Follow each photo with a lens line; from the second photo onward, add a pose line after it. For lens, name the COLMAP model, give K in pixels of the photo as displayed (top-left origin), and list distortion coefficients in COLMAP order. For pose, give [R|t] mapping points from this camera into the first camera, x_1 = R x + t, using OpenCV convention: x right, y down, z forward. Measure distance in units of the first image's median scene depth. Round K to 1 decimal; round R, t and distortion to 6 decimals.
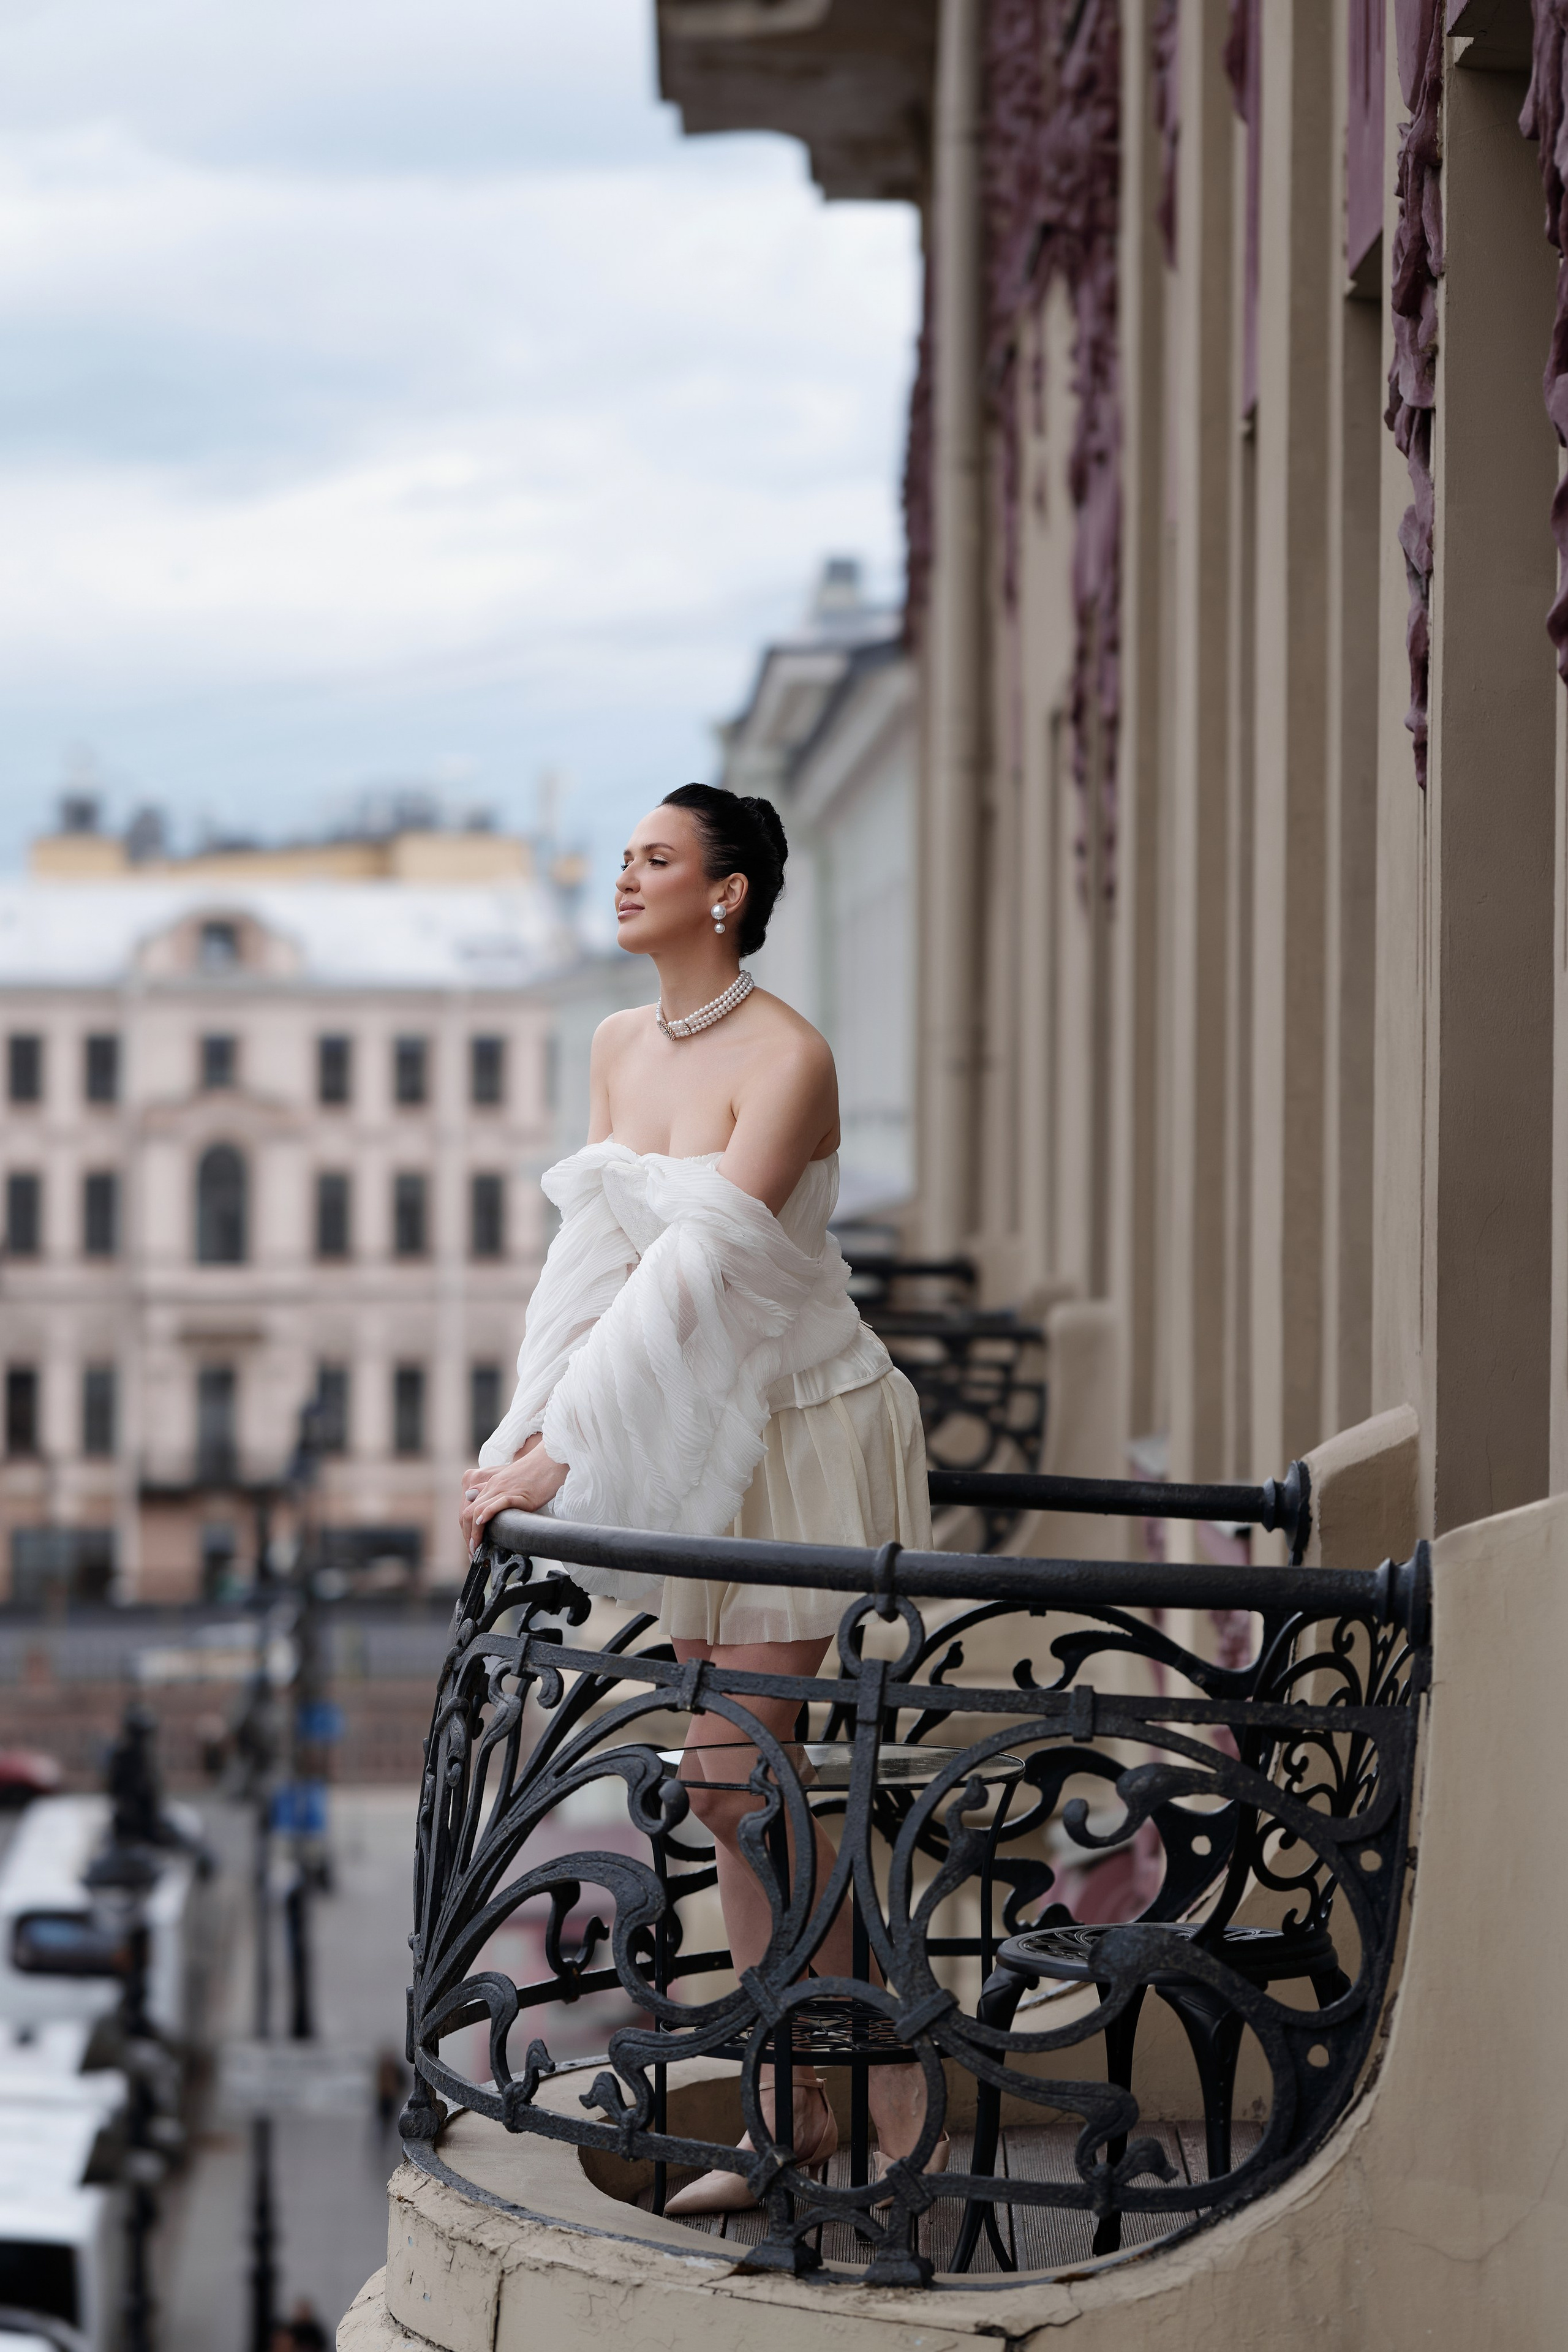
lens RADIAL K [[5898.8, 0, 784.0], [0, 5898.8, 1176.0], [0, 0, 1]] dist [-0.019361, -1.101546]
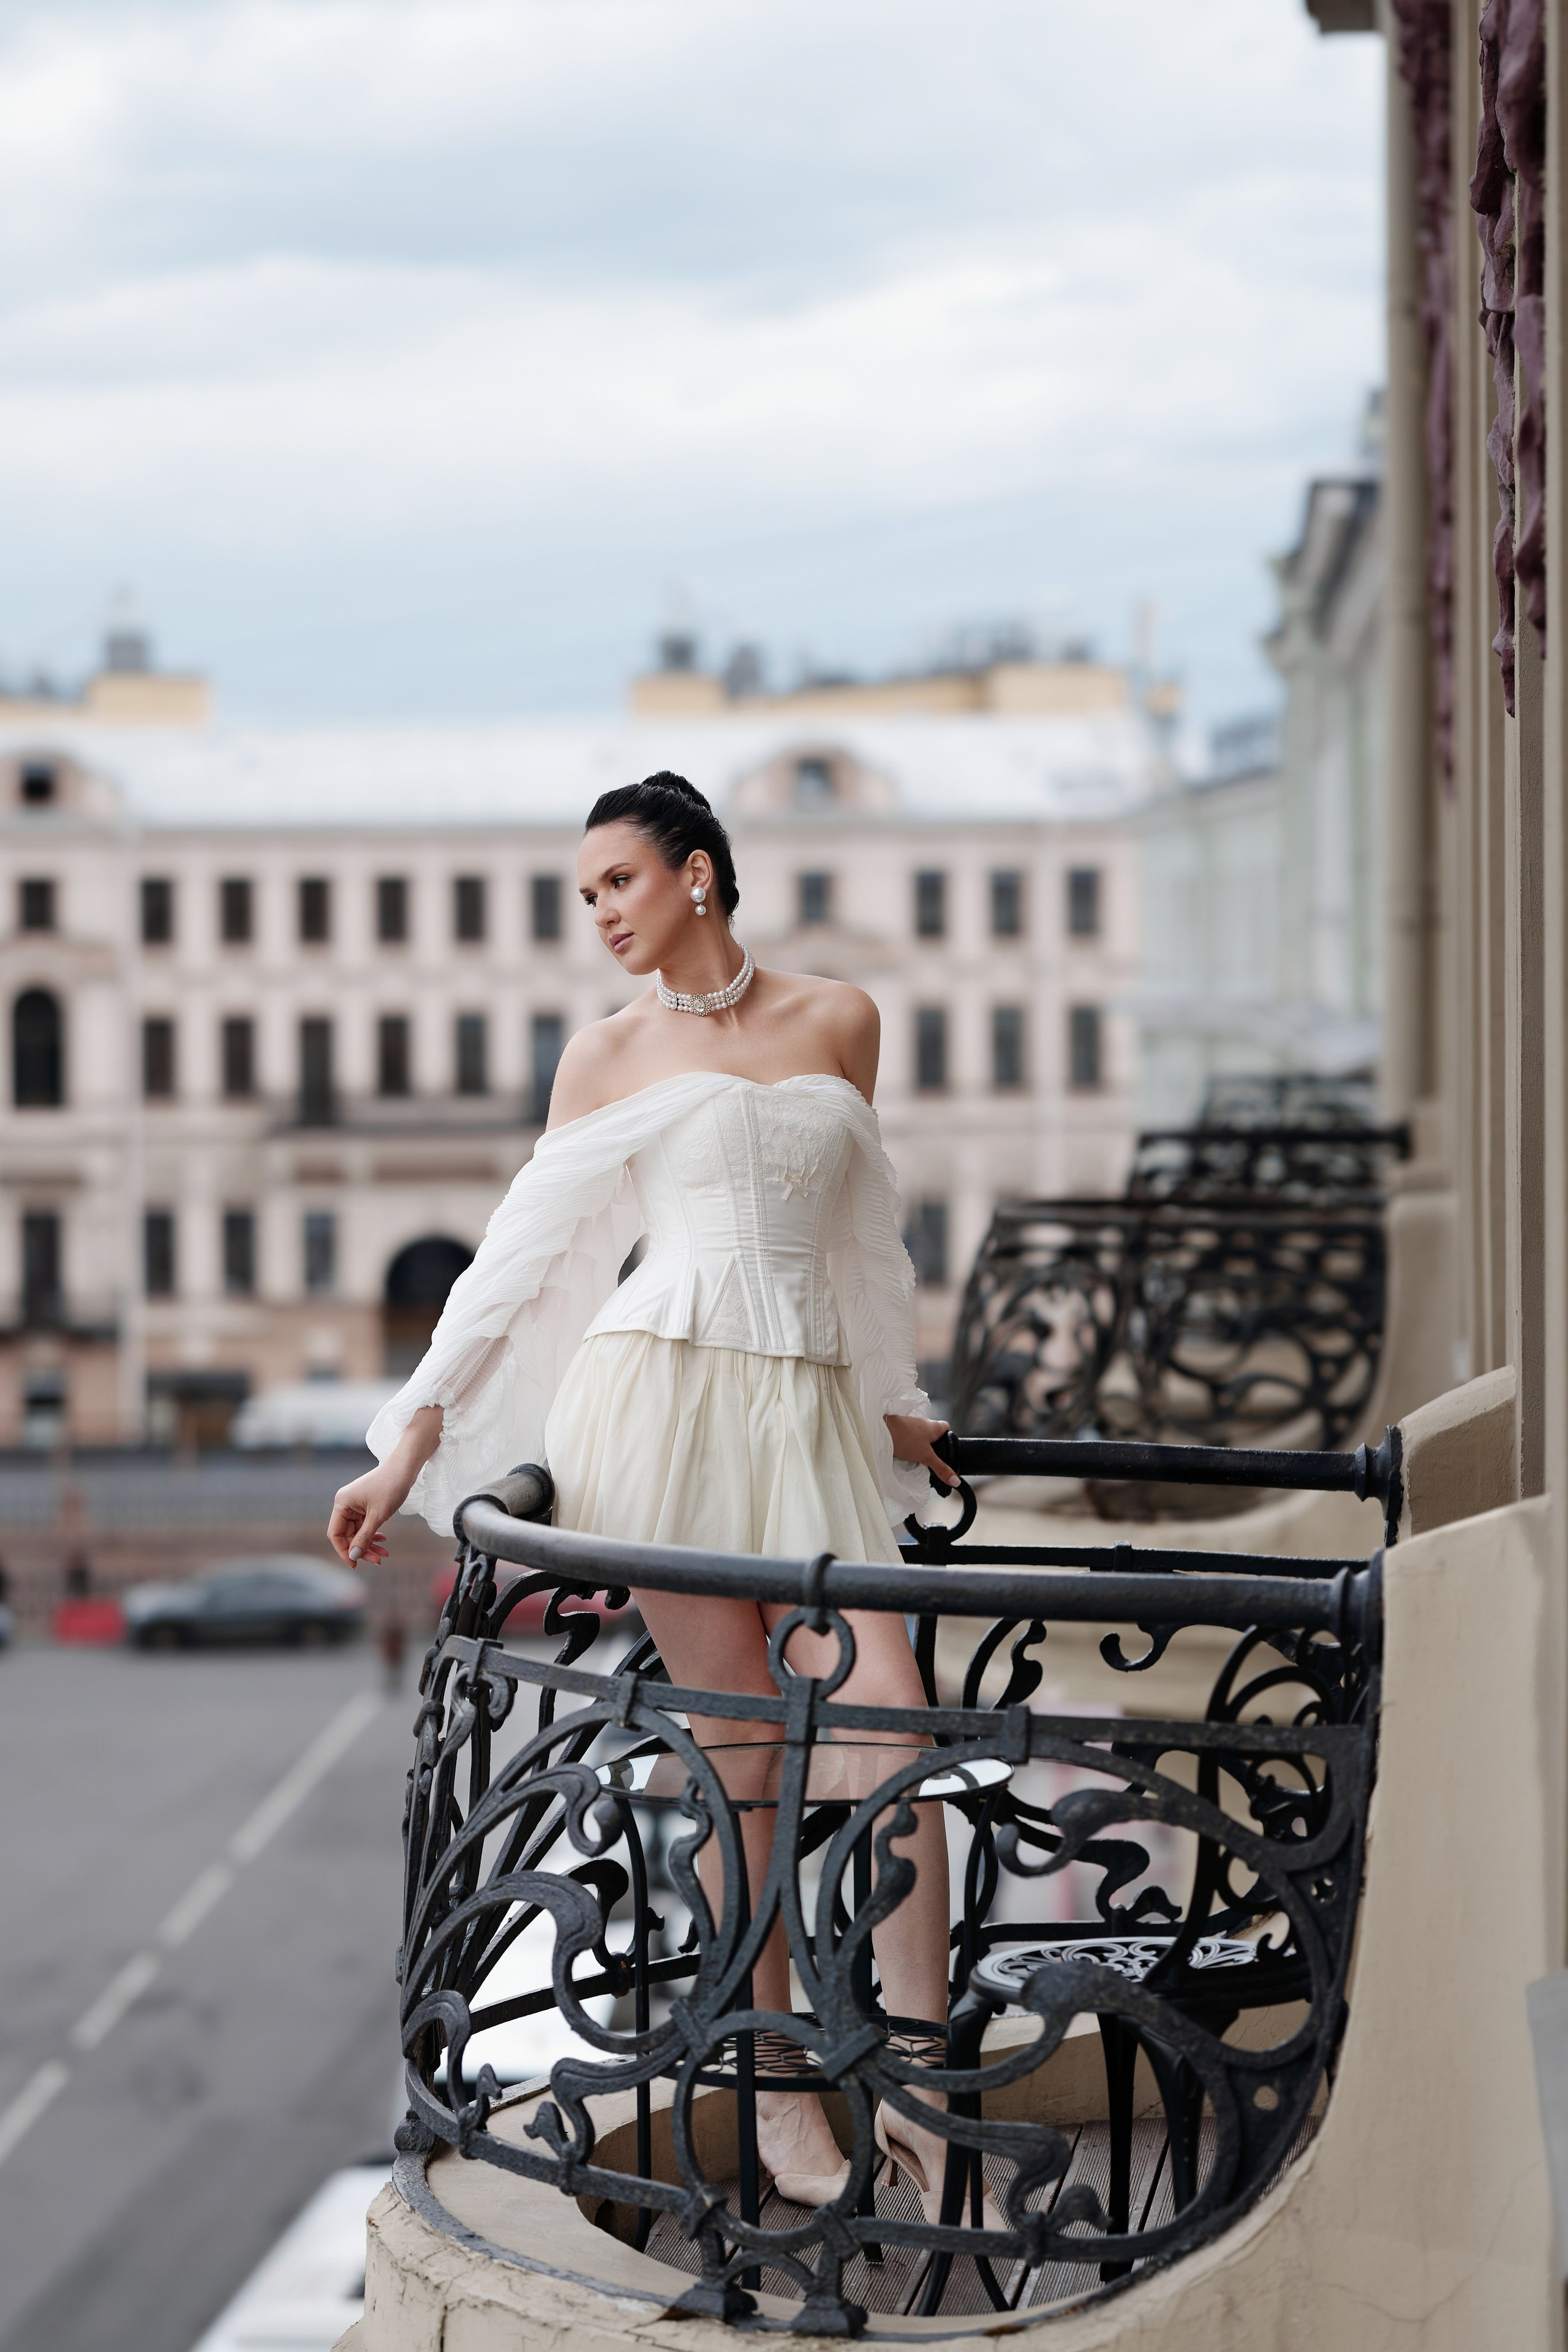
lens RADIAL K [[5886.1, 0, 784.2], [0, 5886.1, 1261.6], [0, 0, 1]] dist [-0.007669, -1.214105]
pose [[0.994809, -0.009699, -0.101293, 0.109166], [0.014053, 0.999003, 0.042362, -0.025071], [0.100782, -0.043566, 0.993954, 0.060778]]
